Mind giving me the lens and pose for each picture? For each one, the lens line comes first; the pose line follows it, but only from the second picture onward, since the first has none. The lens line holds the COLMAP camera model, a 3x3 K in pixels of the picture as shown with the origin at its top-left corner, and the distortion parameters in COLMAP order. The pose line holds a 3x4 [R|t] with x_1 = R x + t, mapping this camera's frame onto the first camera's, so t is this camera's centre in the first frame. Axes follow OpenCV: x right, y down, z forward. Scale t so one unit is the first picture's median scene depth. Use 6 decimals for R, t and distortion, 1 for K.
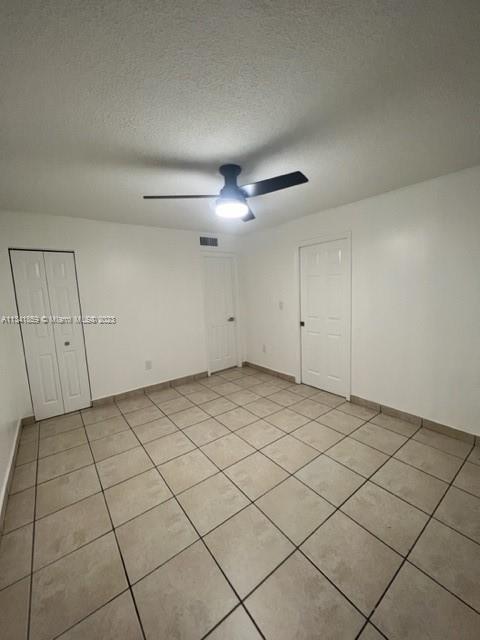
lens RADIAL K [[255.8, 0, 239.2], [0, 255.8, 320.0], [0, 0, 1]] dist [0.001071, 0.000344]
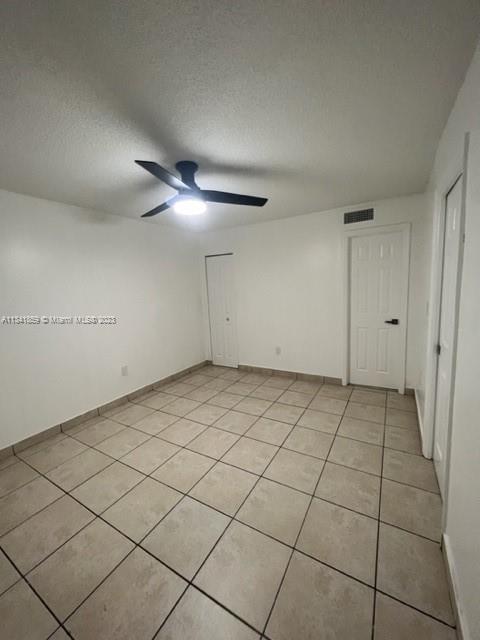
lens RADIAL K [[255.8, 0, 240.5], [0, 255.8, 317.7], [0, 0, 1]] dist [0.001071, 0.000344]
pose [[0.380216, 0.139194, -0.914364, 0.609487], [-0.083259, 0.989748, 0.116048, -0.080367], [0.921143, 0.032006, 0.387907, 0.482918]]
